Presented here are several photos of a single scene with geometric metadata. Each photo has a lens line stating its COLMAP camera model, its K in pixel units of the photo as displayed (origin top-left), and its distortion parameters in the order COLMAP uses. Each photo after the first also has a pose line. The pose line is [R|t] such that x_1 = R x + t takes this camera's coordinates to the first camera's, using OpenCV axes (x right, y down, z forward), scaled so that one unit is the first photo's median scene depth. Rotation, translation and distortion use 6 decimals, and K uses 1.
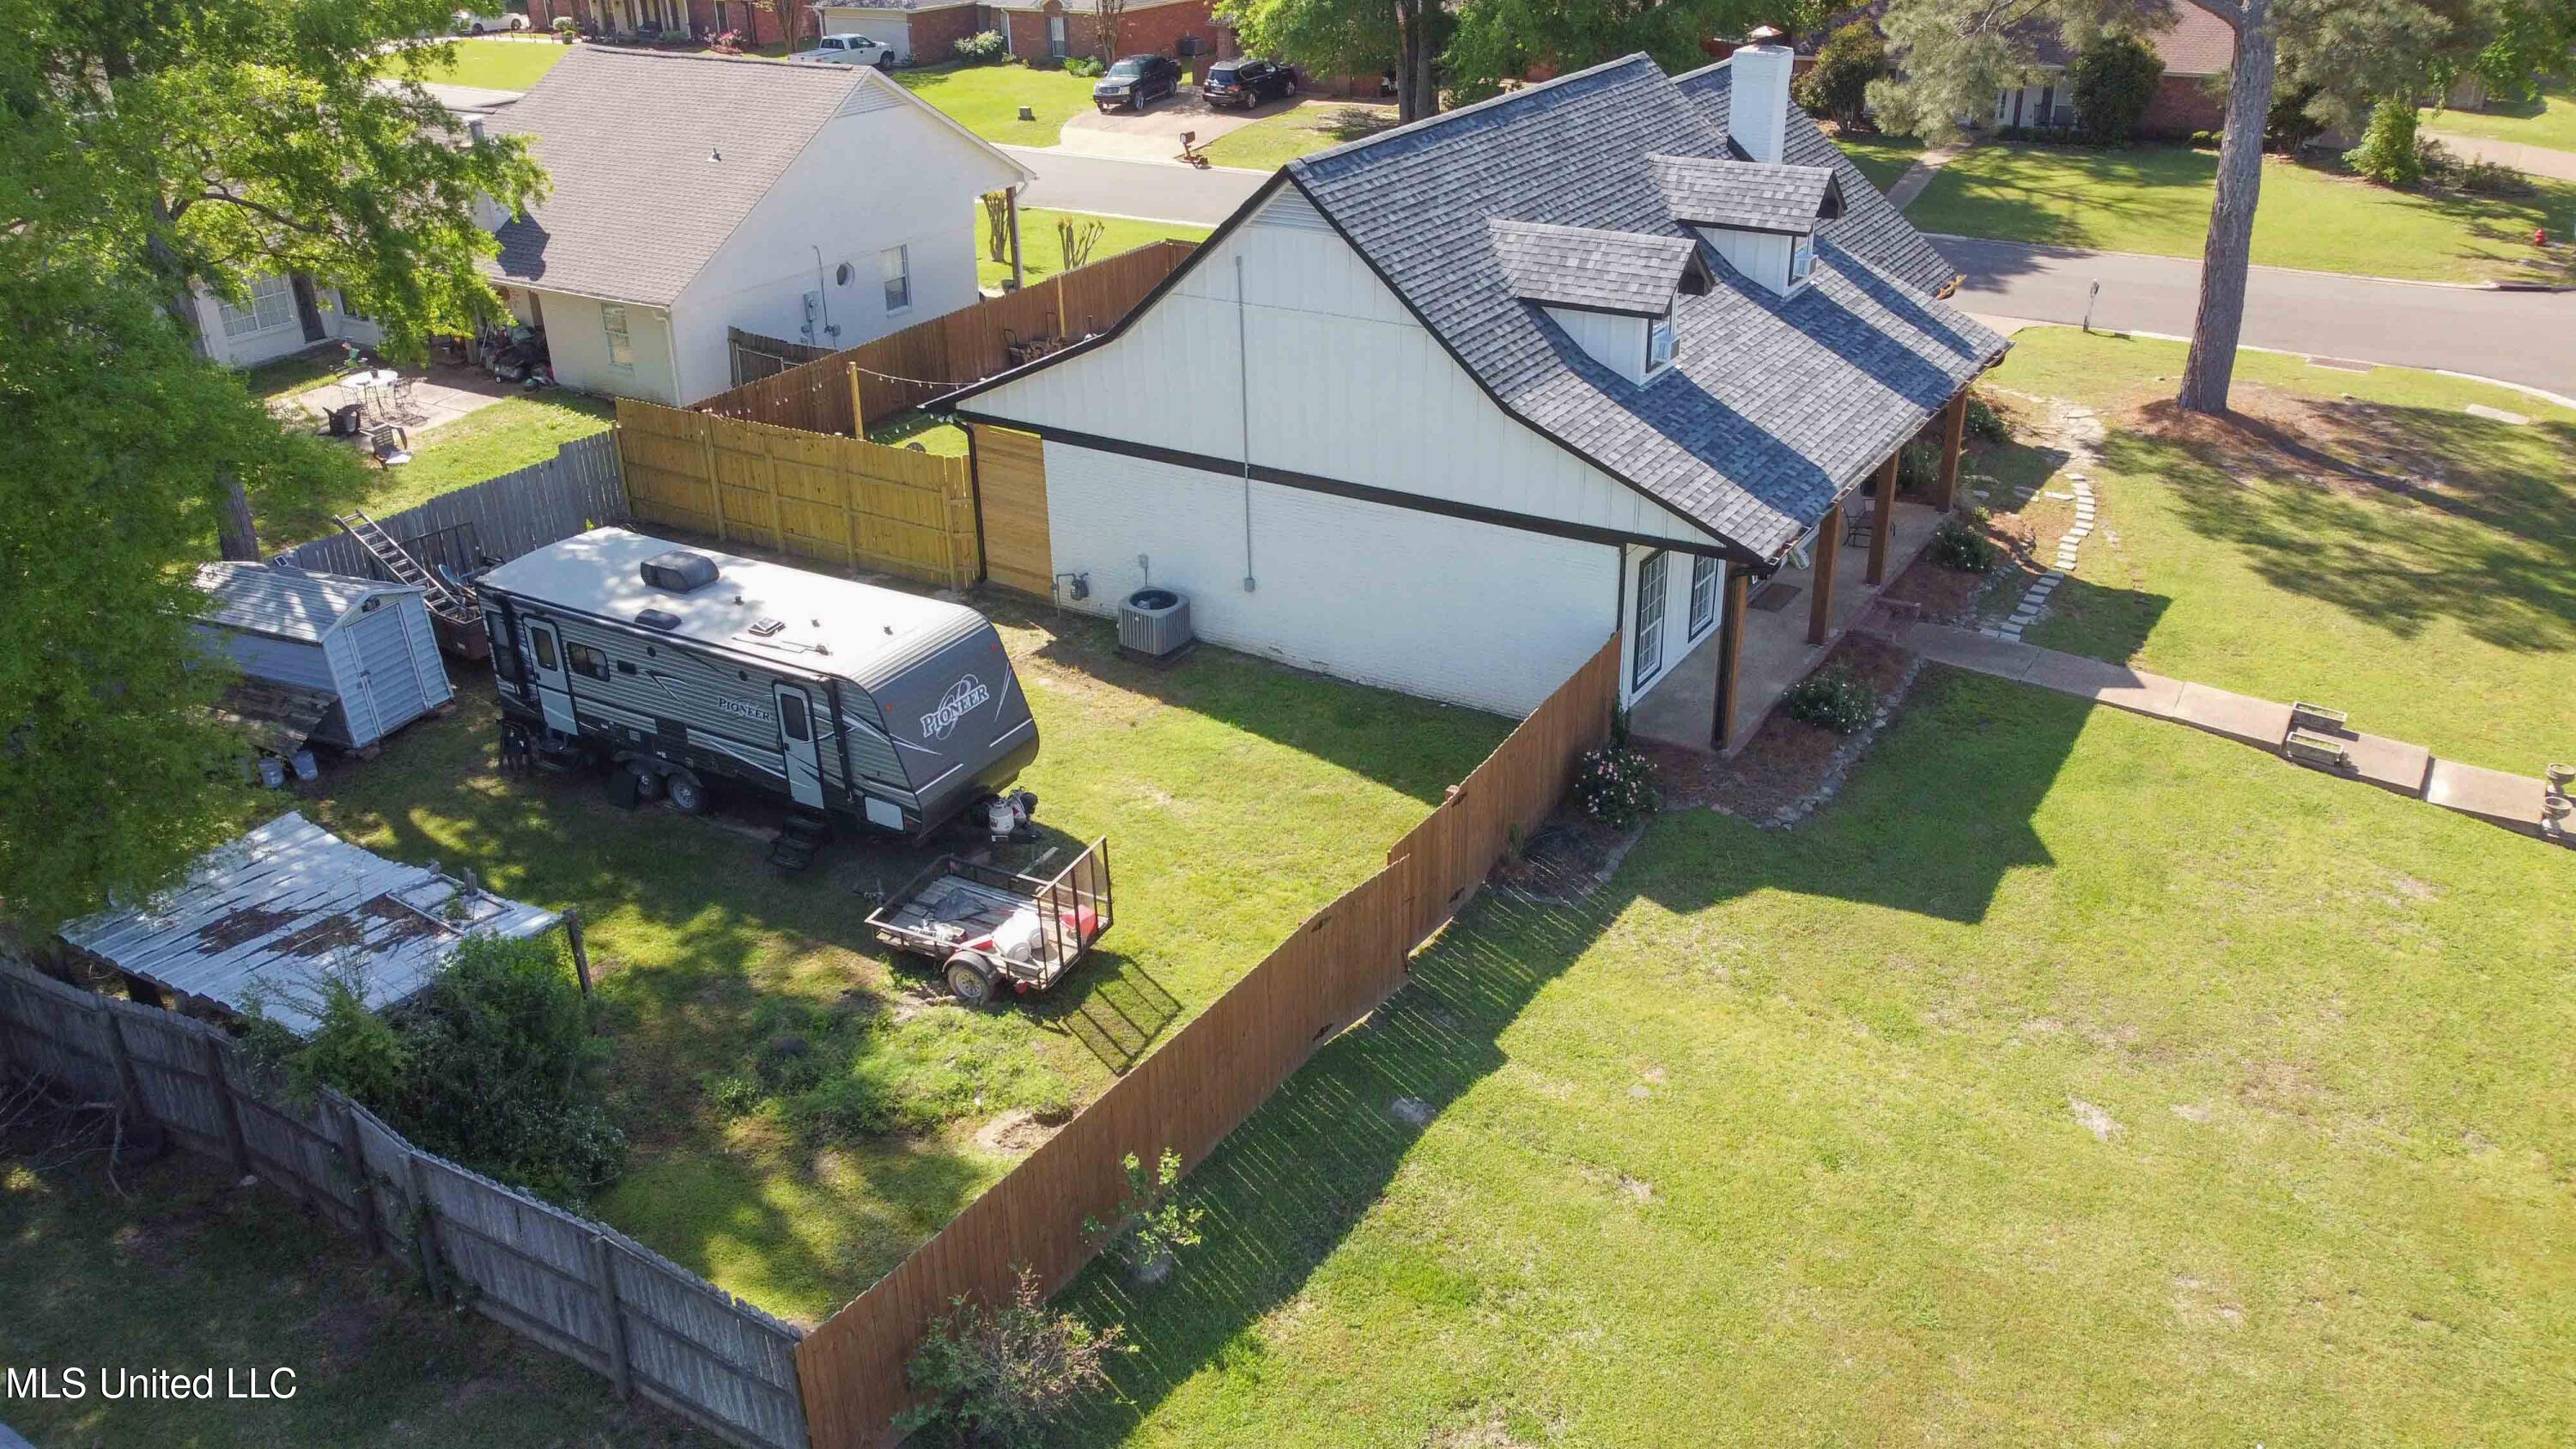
lens RADIAL K [[1954.0, 0, 1302.9], [0, 1954.0, 723.7], [0, 0, 1]] dist [0.001892, -0.002045]
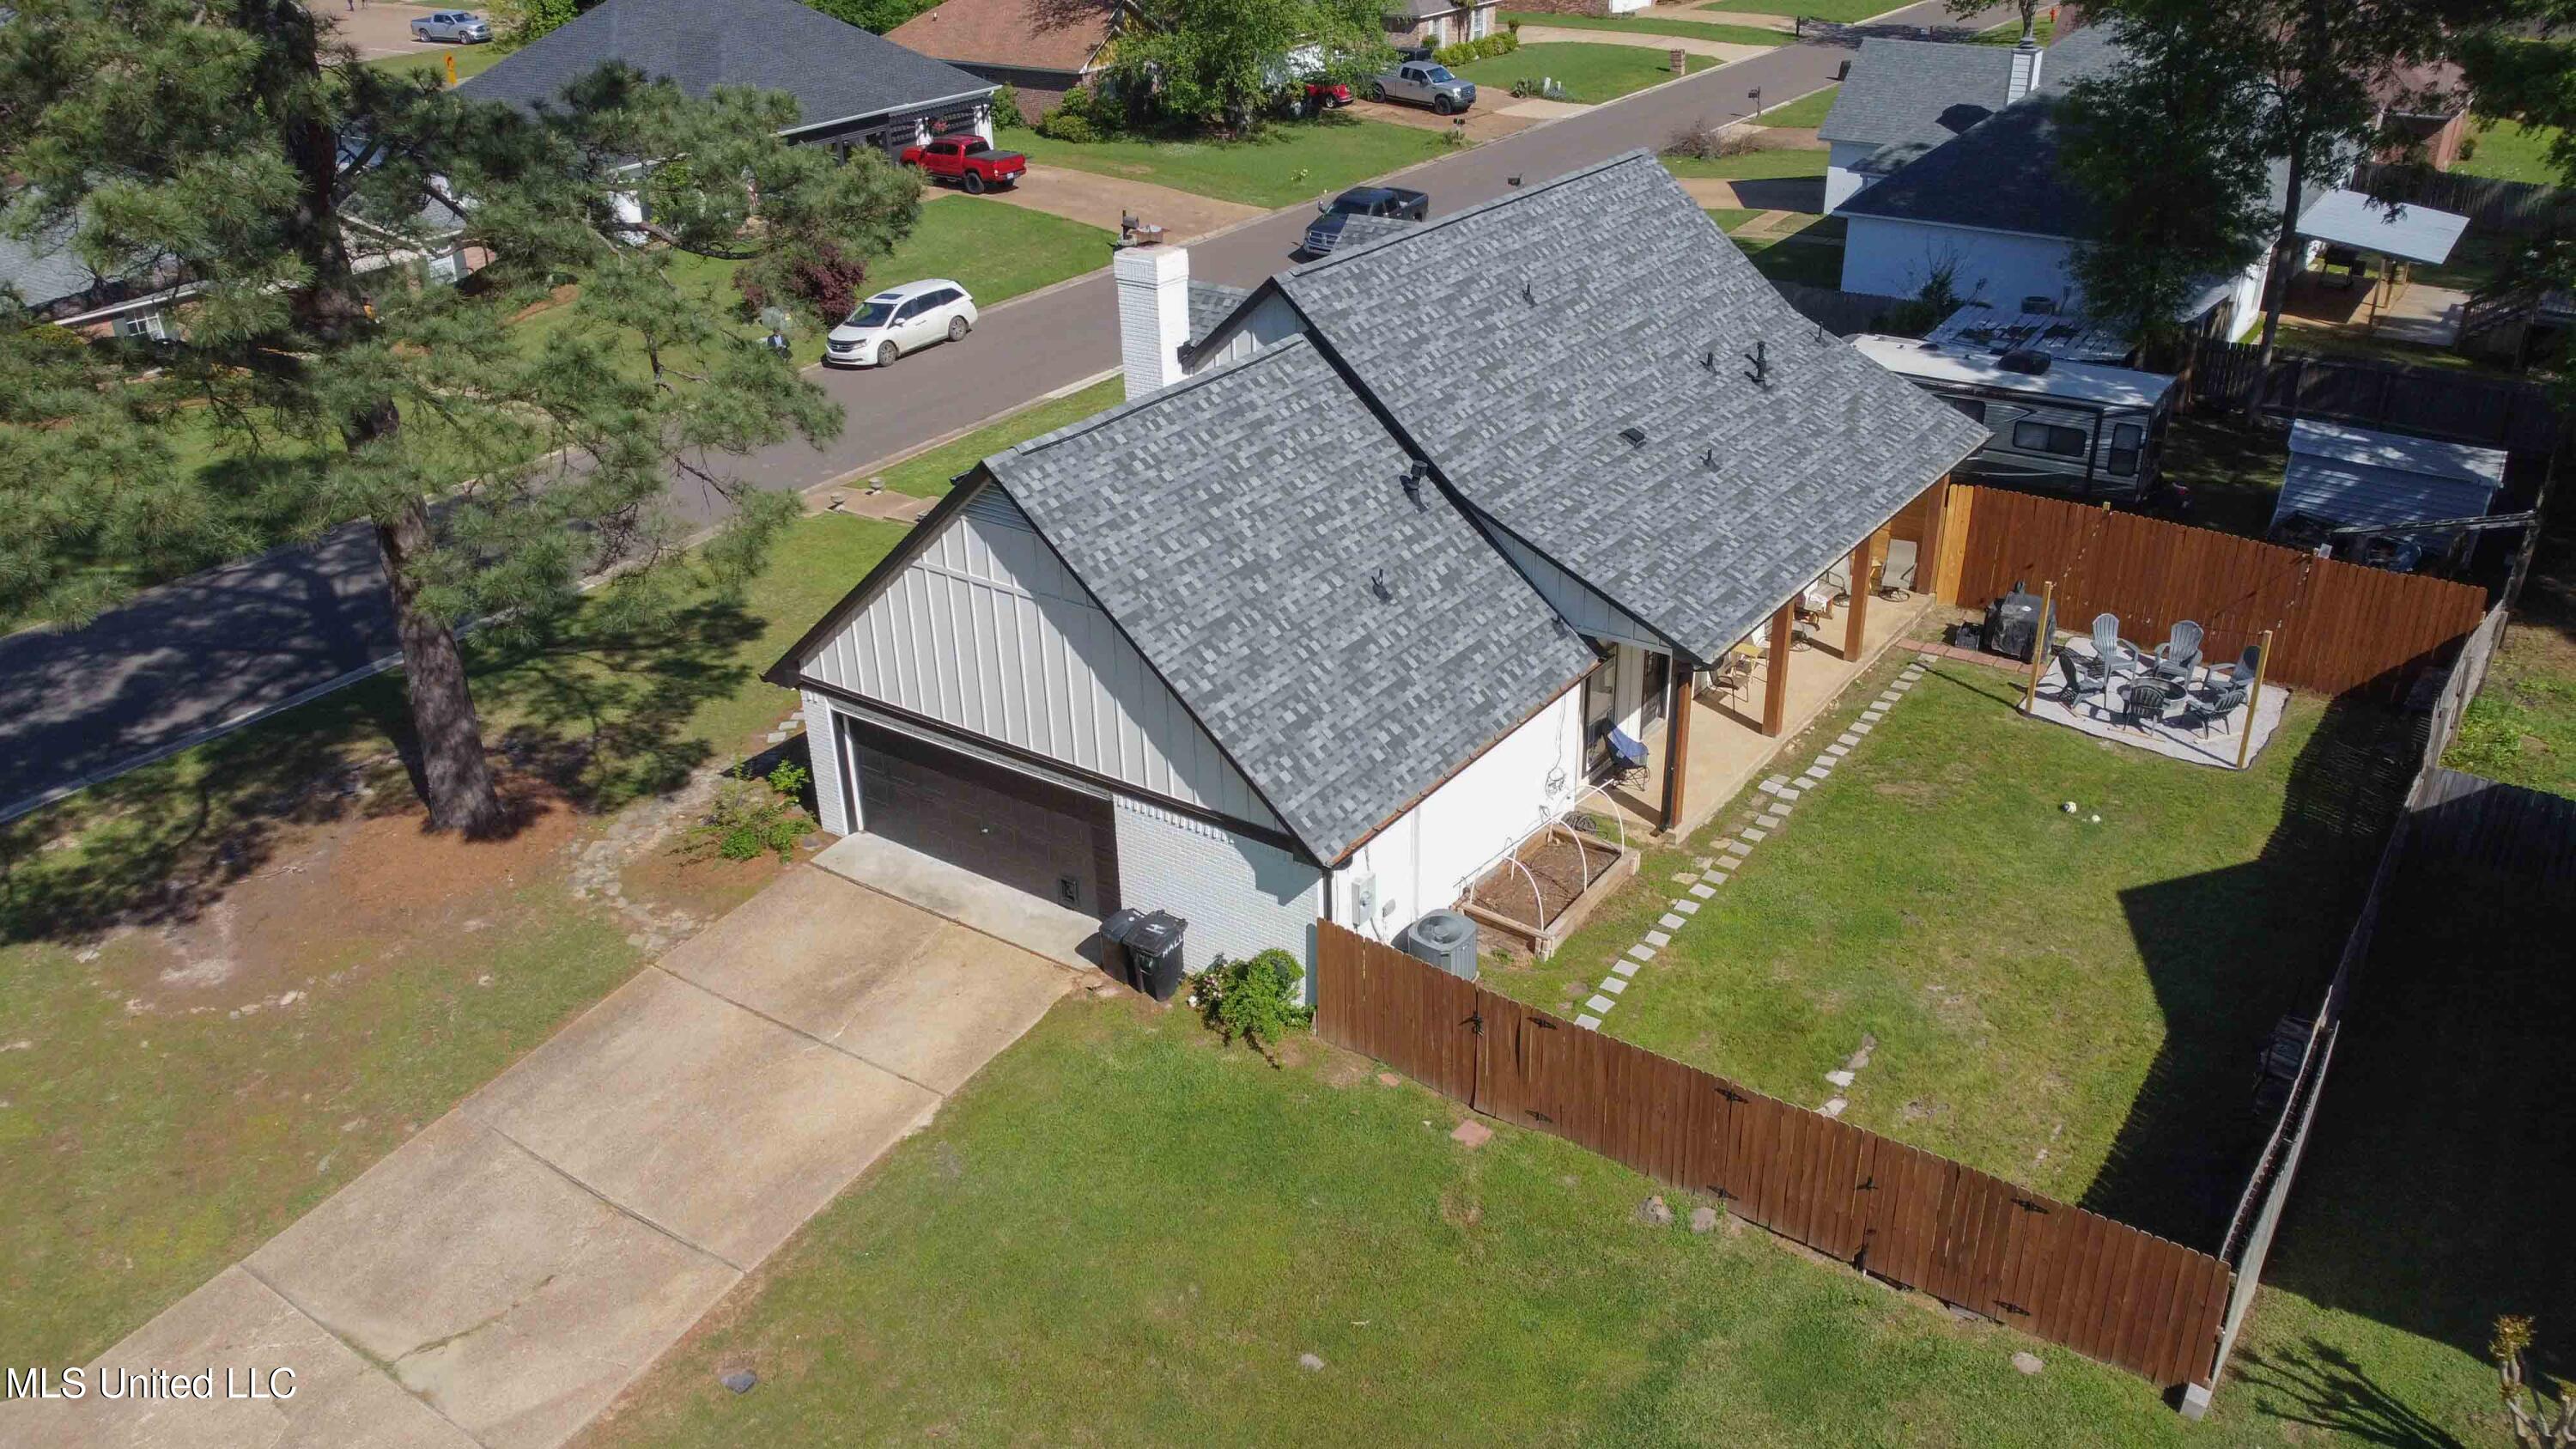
lens RADIAL K [[1954.0, 0, 1302.9], [0, 1954.0, 723.7], [0, 0, 1]] dist [0.001892, -0.002045]
pose [[-0.998549, -0.000360, 0.053854, 0.124987], [0.042285, 0.614060, 0.788126, -0.907277], [-0.033353, 0.789259, -0.613153, 1.713895]]
